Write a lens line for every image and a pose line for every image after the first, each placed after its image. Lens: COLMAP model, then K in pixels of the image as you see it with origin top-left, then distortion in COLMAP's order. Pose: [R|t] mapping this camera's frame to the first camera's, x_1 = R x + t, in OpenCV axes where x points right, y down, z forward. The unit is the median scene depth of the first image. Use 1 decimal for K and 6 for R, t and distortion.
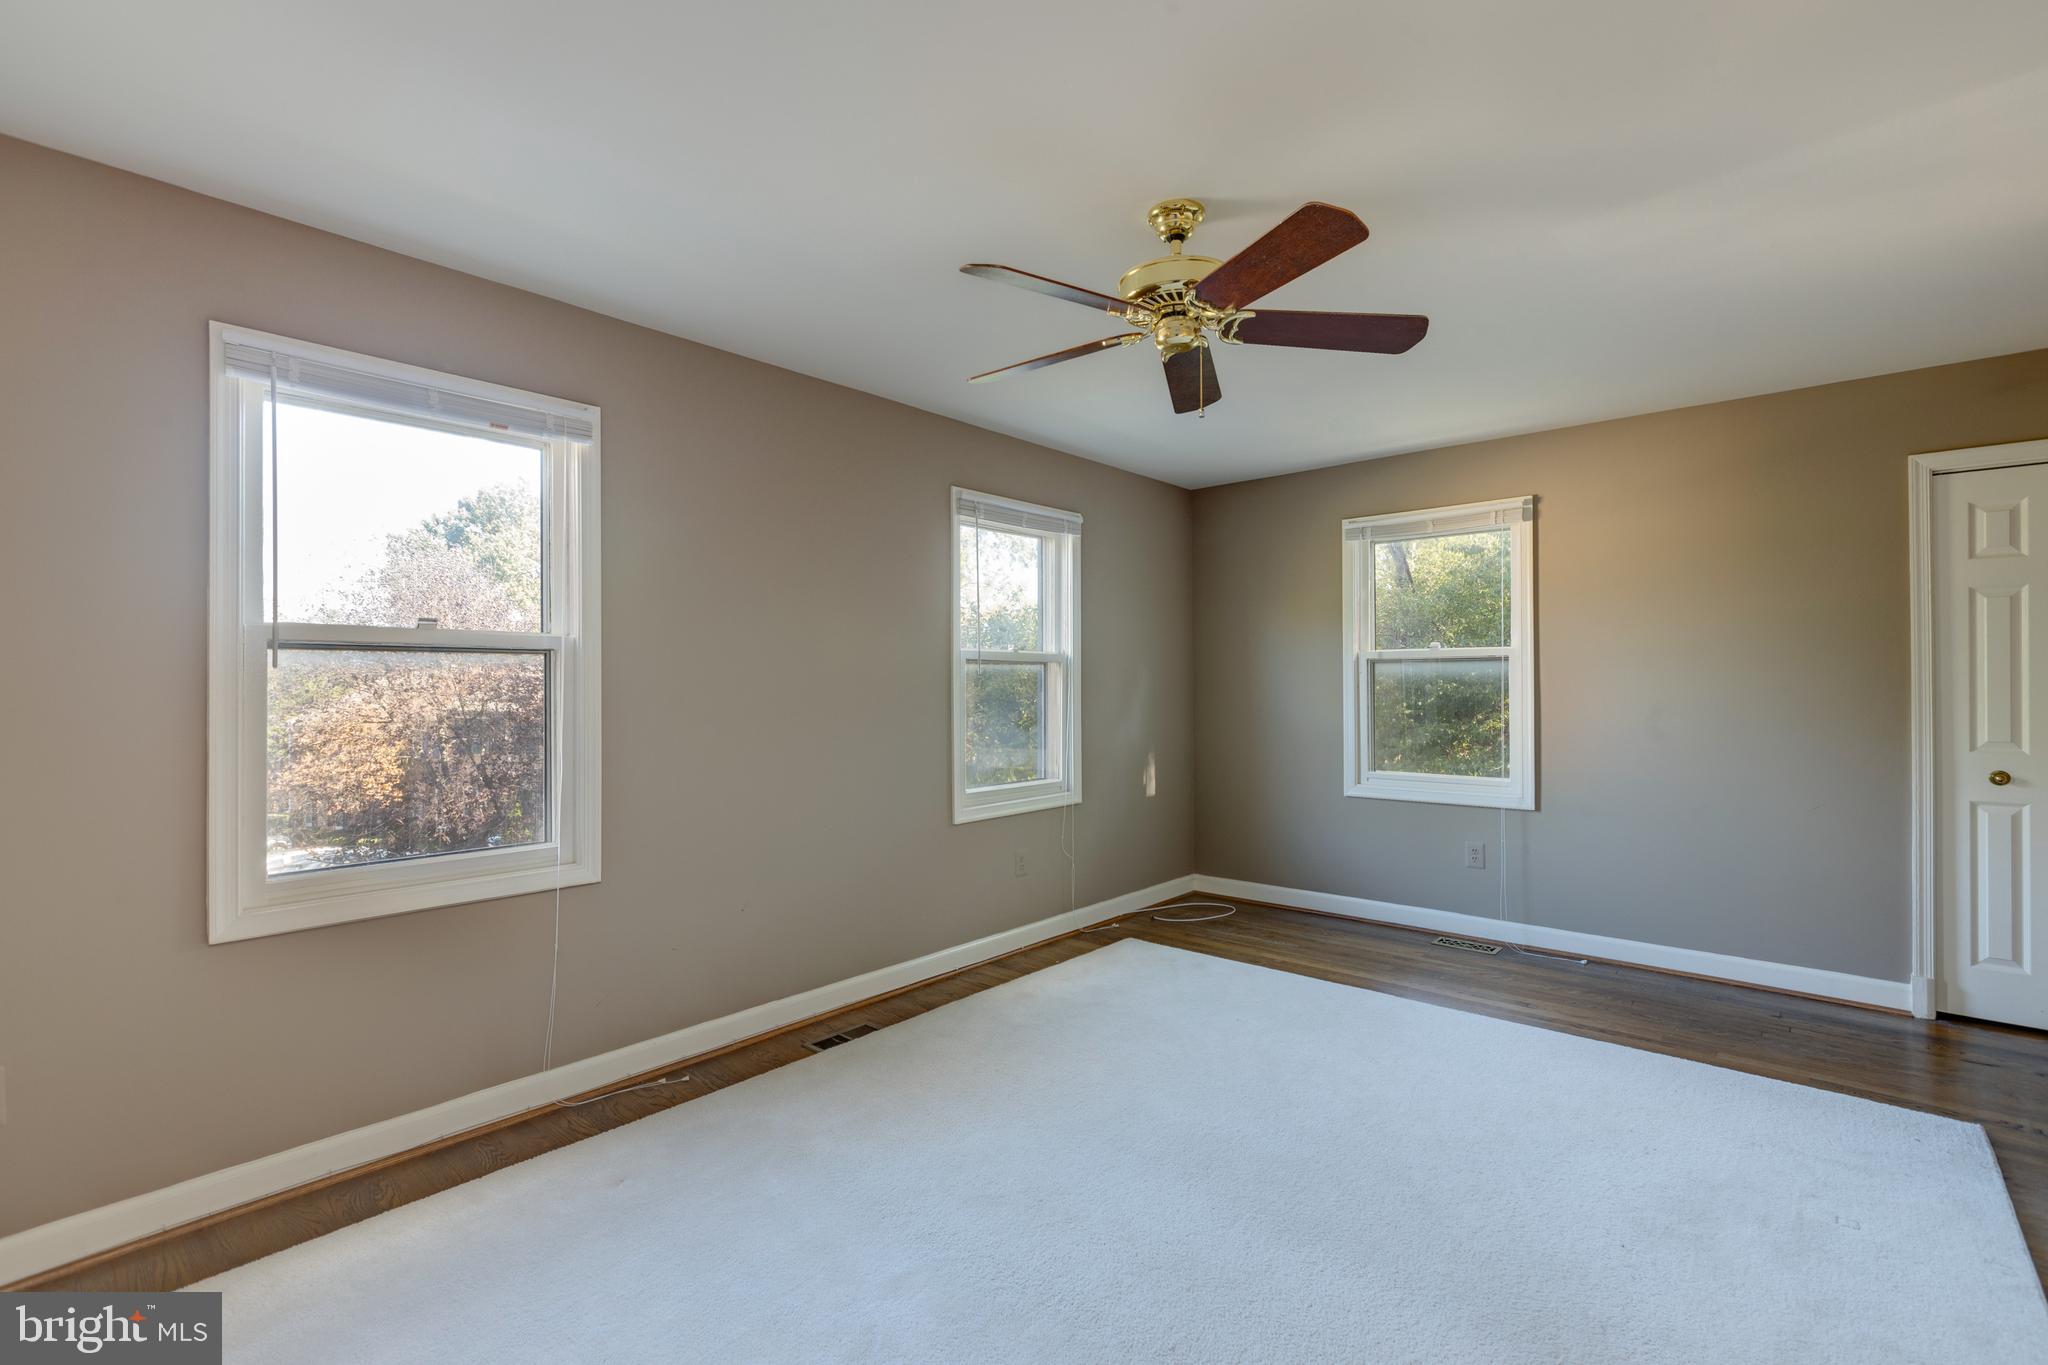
lens RADIAL K [[915.7, 0, 1006.6], [0, 915.7, 683.8], [0, 0, 1]] dist [0.000062, -0.000113]
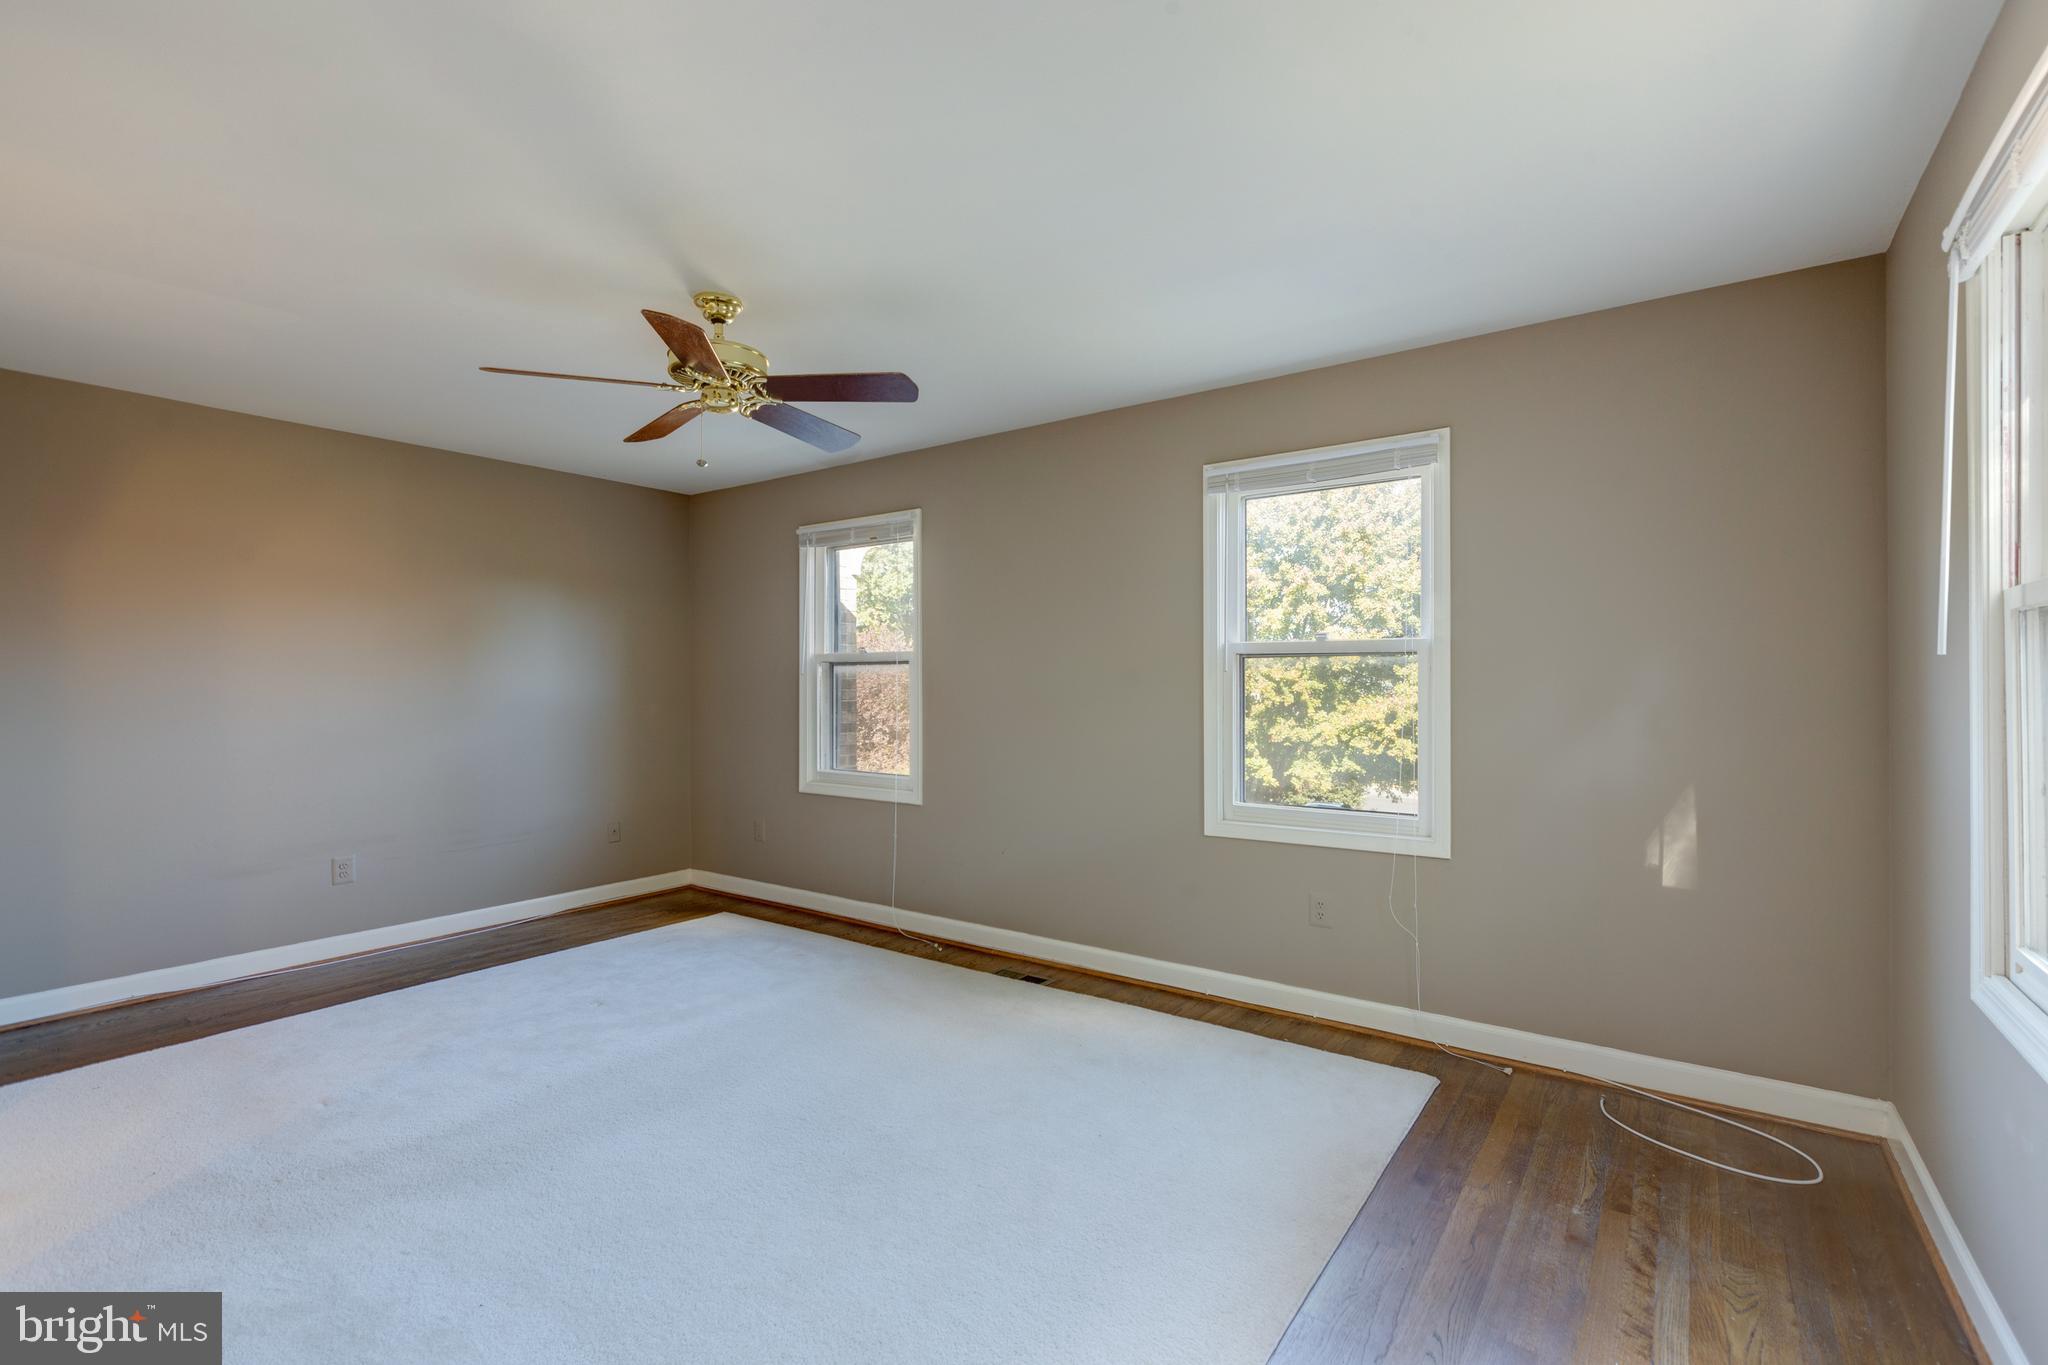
lens RADIAL K [[915.7, 0, 1019.8], [0, 915.7, 672.1], [0, 0, 1]] dist [0.000062, -0.000113]
pose [[0.096615, -0.004490, -0.995312, 0.890756], [0.009918, 0.999945, -0.003548, -0.008316], [0.995272, -0.009528, 0.096655, 0.774220]]
